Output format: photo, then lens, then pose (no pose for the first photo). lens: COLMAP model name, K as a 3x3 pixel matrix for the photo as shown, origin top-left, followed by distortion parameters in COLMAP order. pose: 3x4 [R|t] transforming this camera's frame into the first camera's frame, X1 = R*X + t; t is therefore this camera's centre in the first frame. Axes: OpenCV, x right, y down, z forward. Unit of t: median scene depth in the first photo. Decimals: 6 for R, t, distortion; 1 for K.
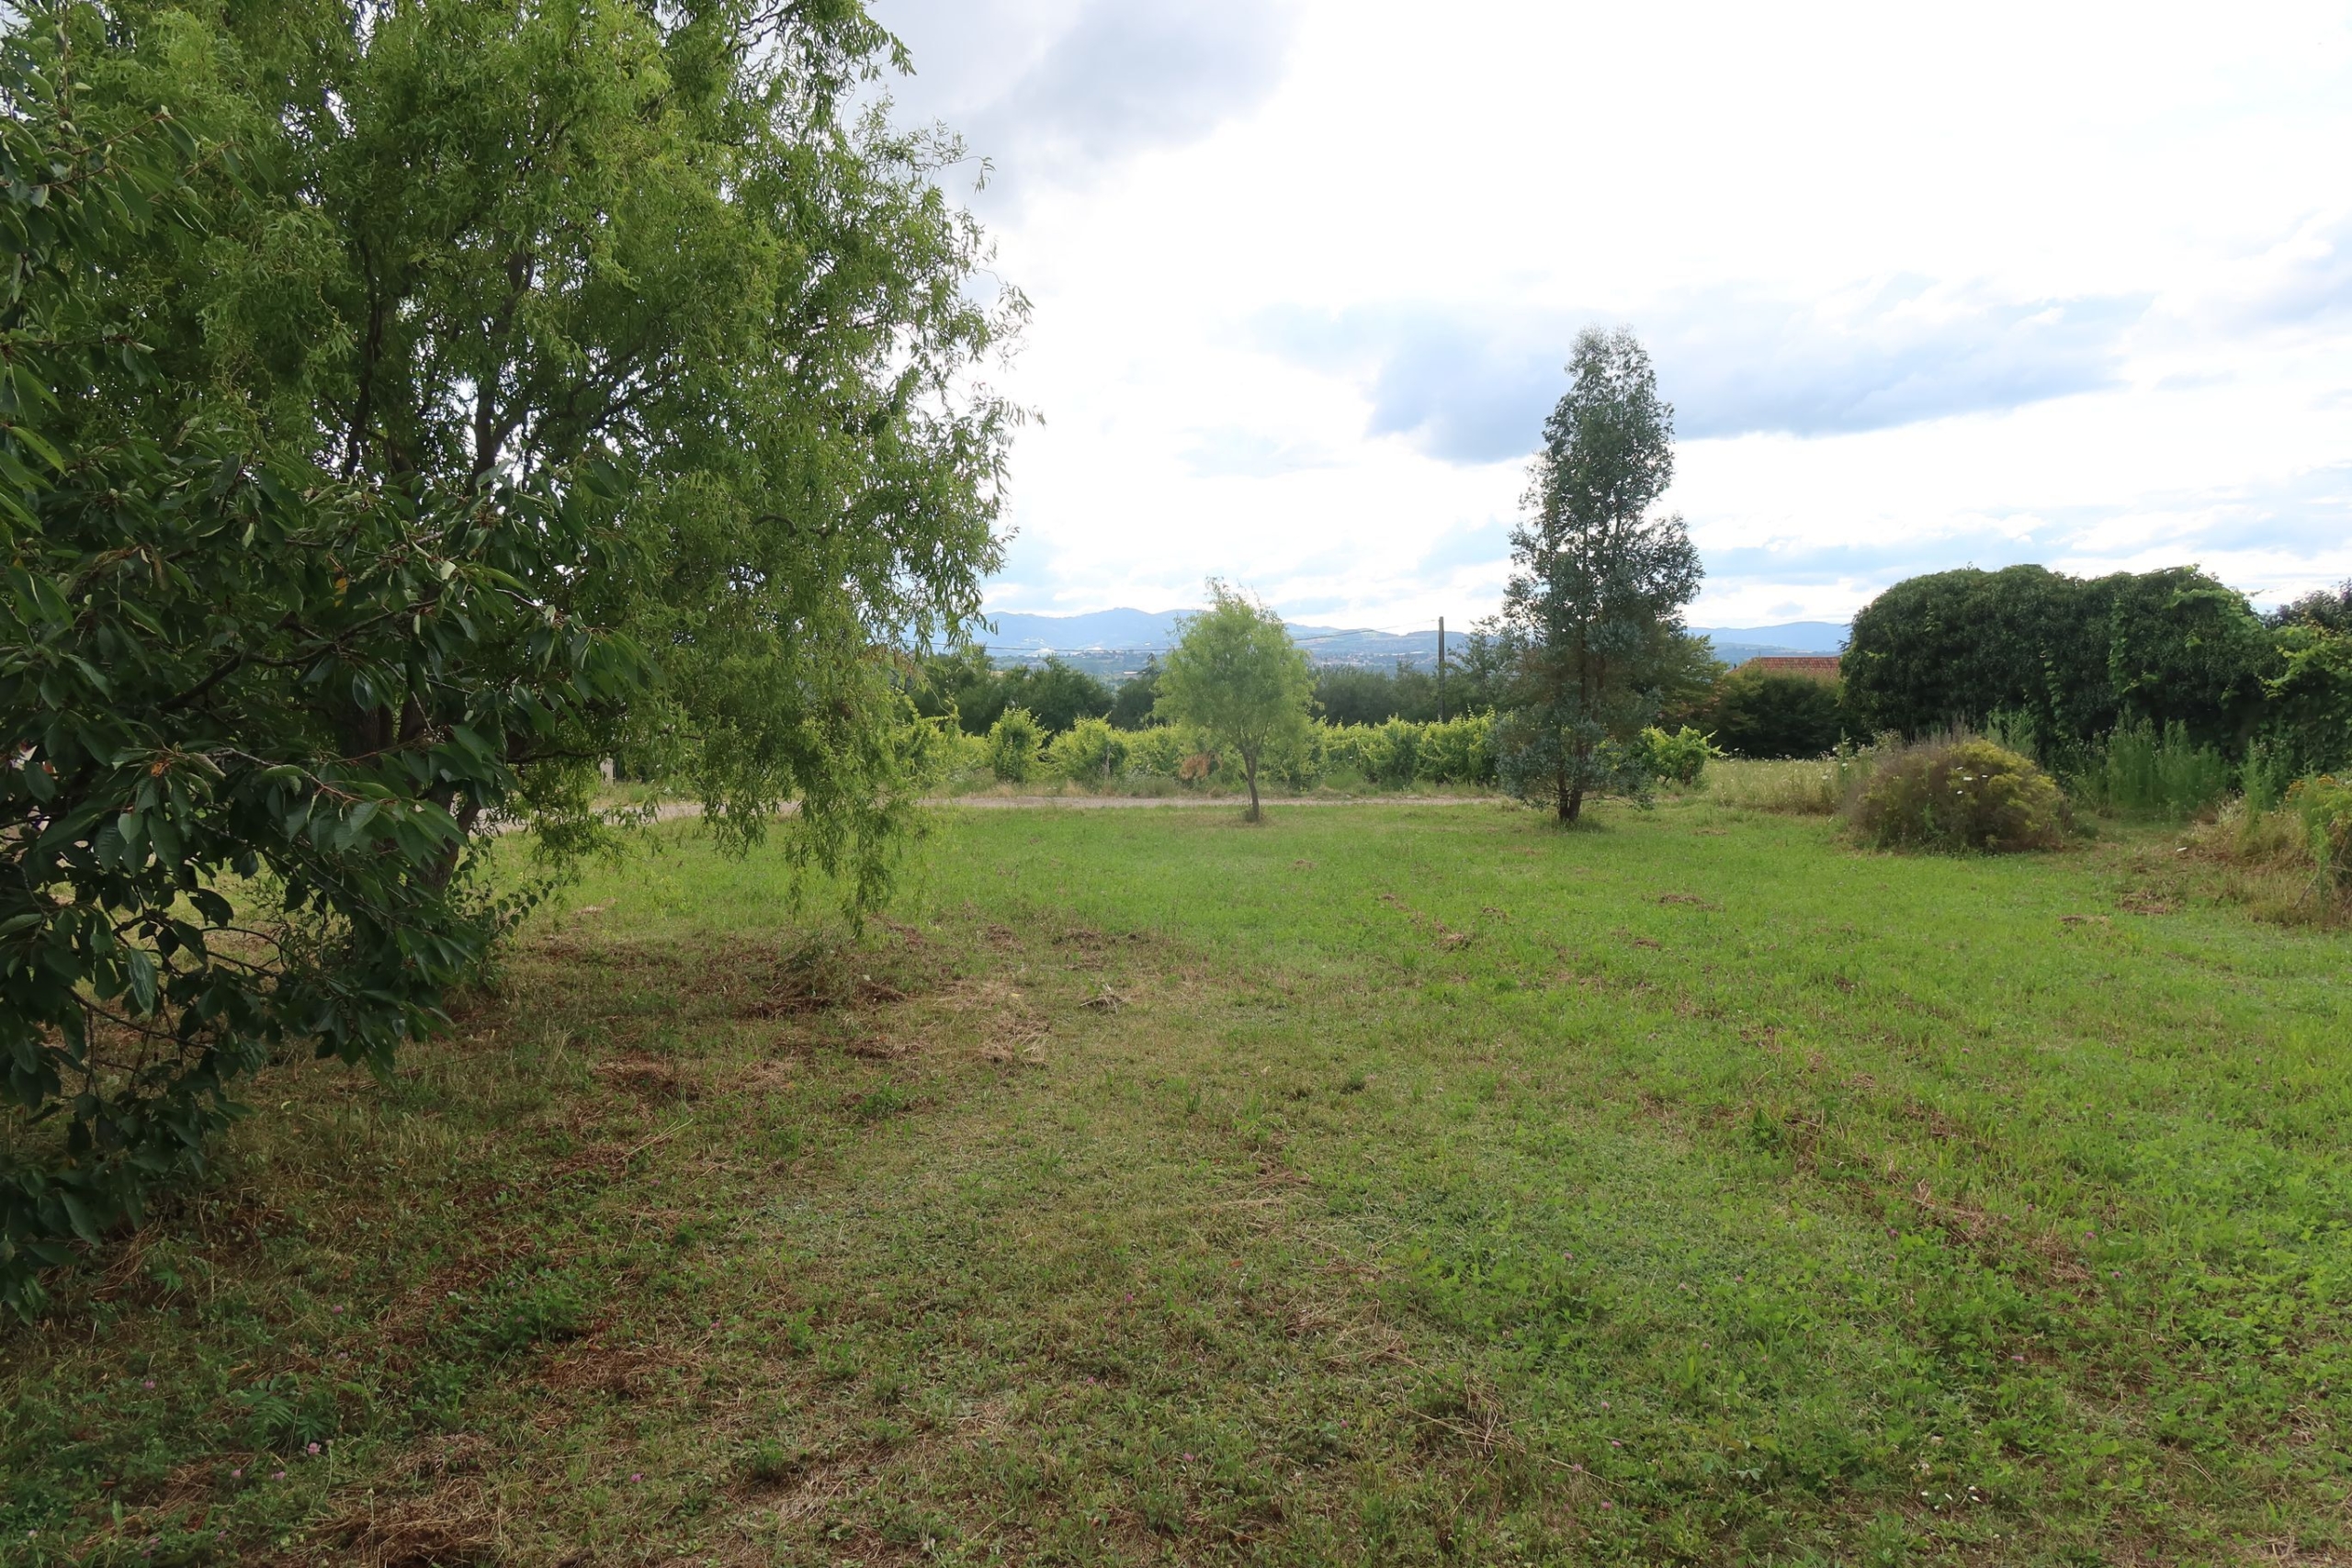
lens RADIAL K [[1609.7, 0, 1173.8], [0, 1609.7, 790.8], [0, 0, 1]] dist [-0.009161, 0.000668]
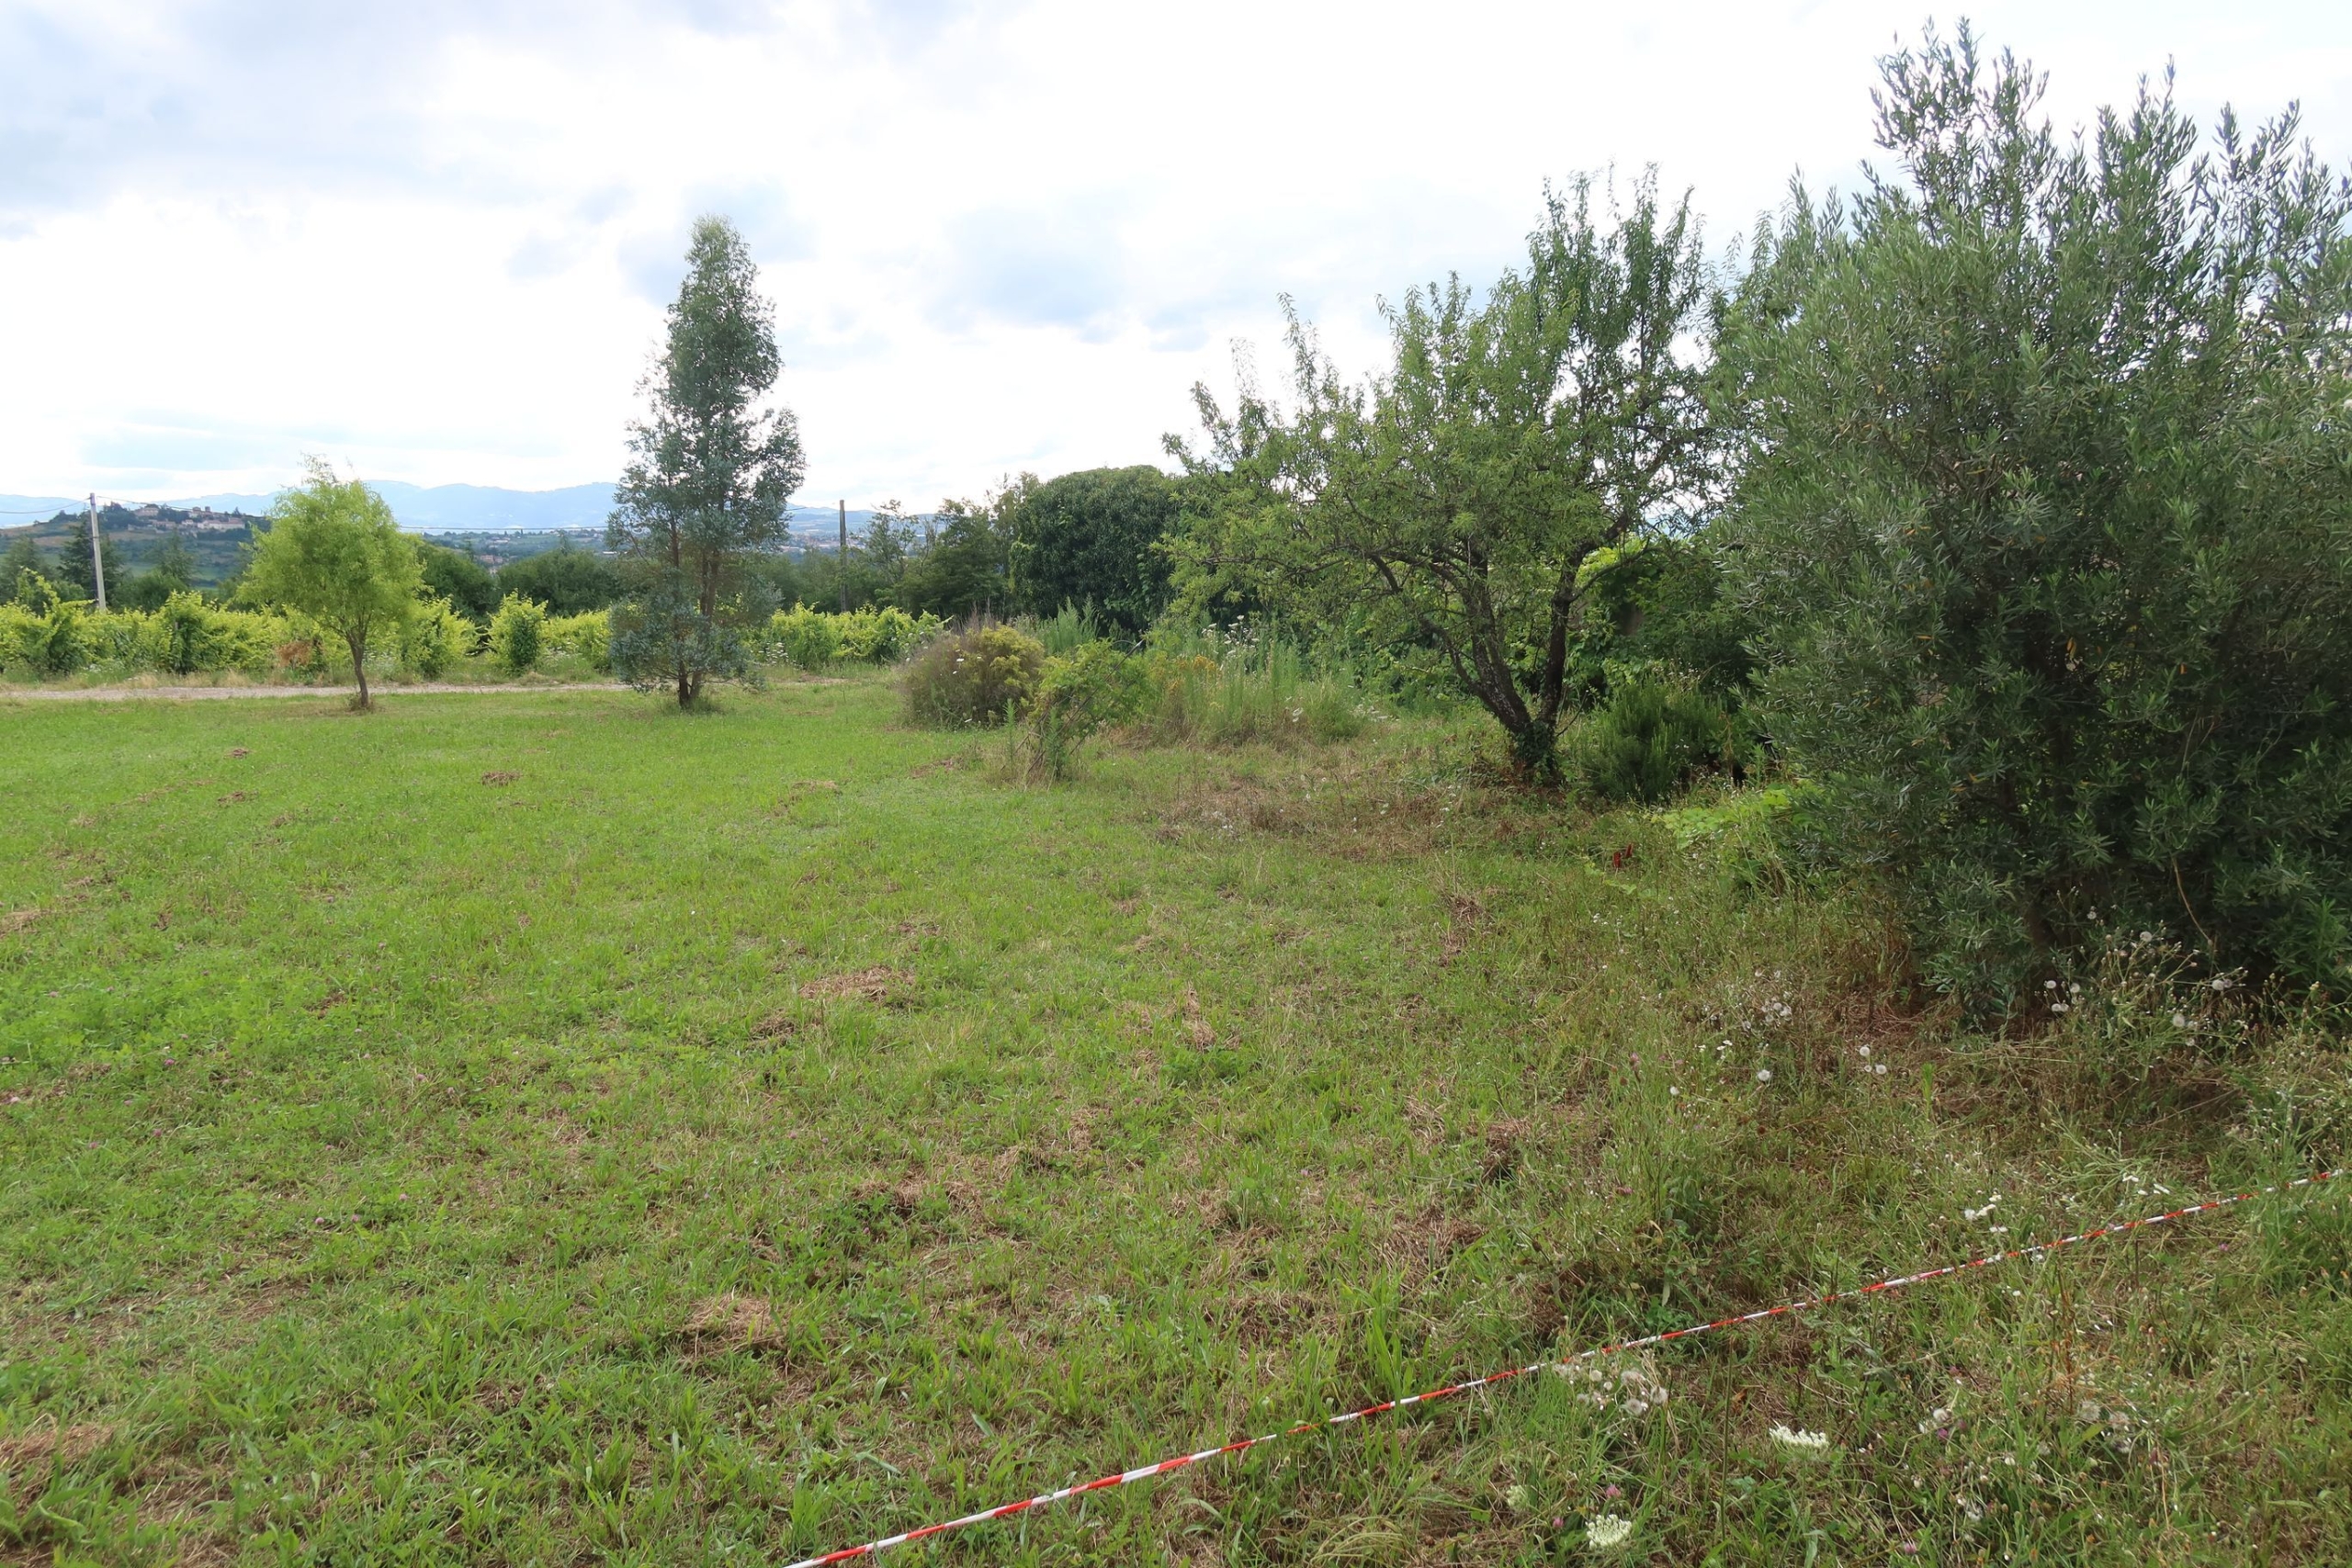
lens RADIAL K [[1609.7, 0, 1190.3], [0, 1609.7, 770.7], [0, 0, 1]] dist [-0.009161, 0.000668]
pose [[0.950468, -0.029849, 0.309385, 0.236863], [0.011472, 0.998069, 0.061048, 0.001959], [-0.310610, -0.054475, 0.948975, -0.078150]]
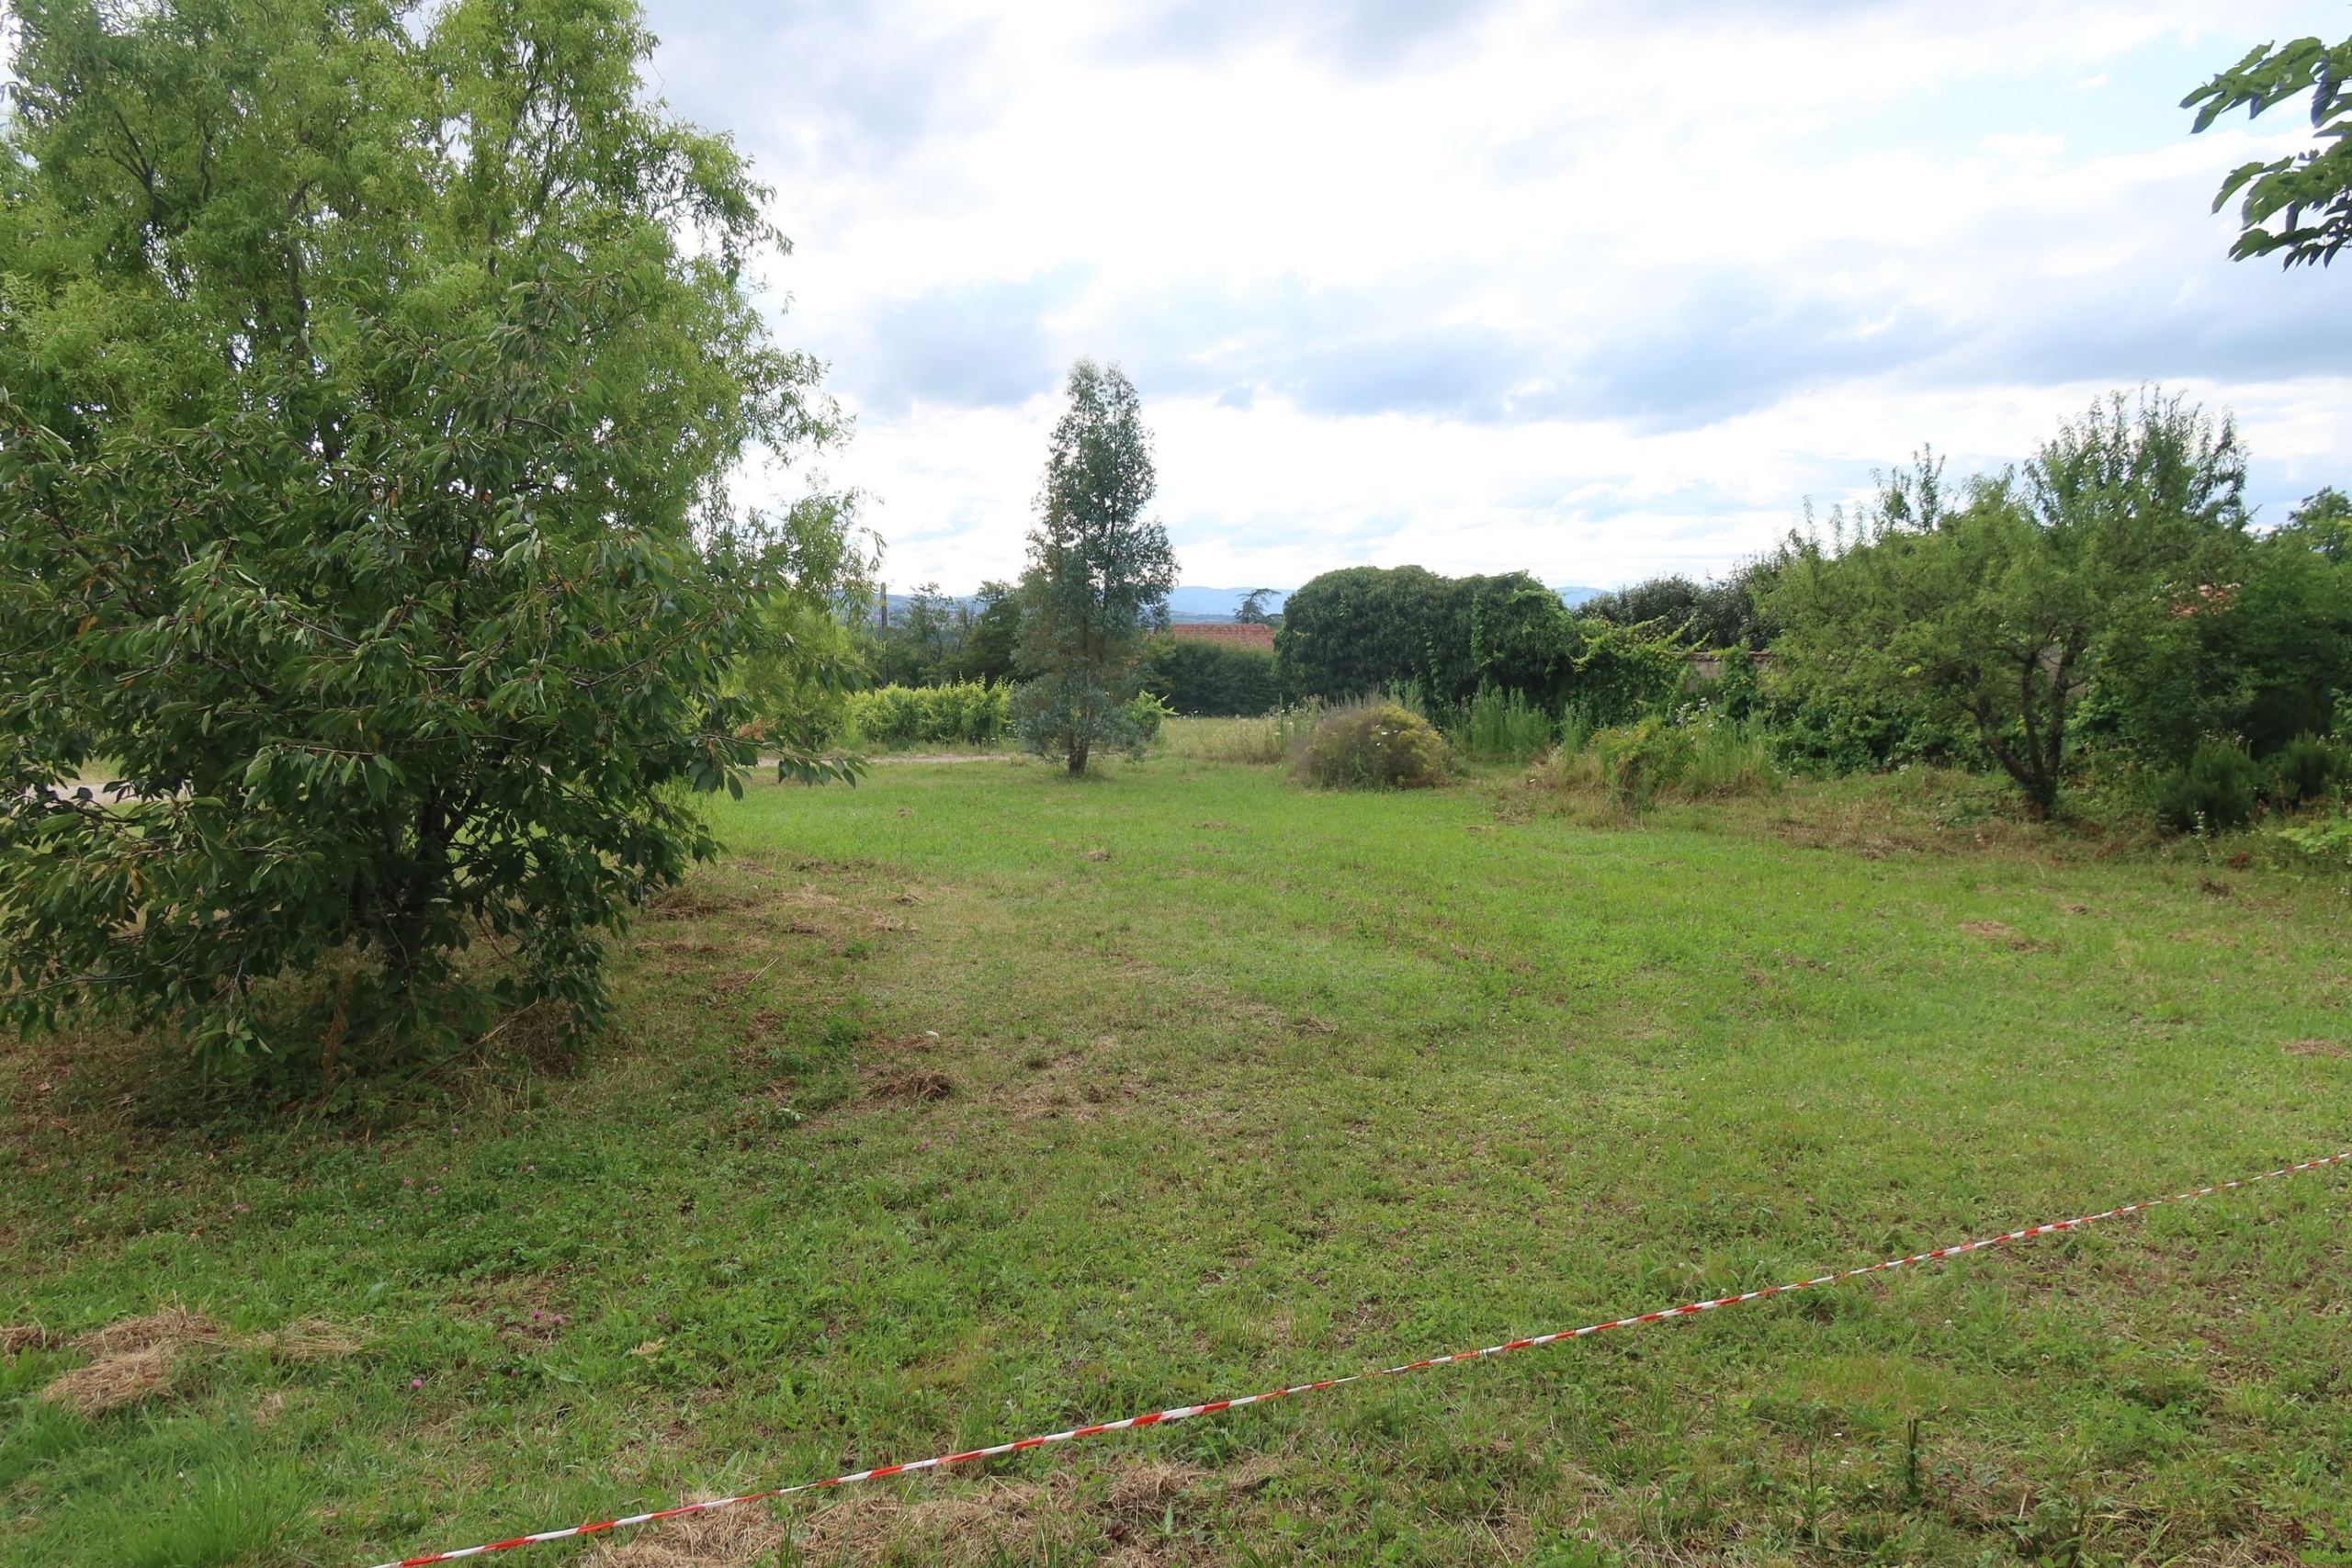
lens RADIAL K [[1609.7, 0, 1173.5], [0, 1609.7, 768.7], [0, 0, 1]] dist [-0.009161, 0.000668]
pose [[0.935494, -0.021186, 0.352707, -0.112225], [0.017159, 0.999747, 0.014541, -0.000699], [-0.352926, -0.007551, 0.935621, -0.148472]]
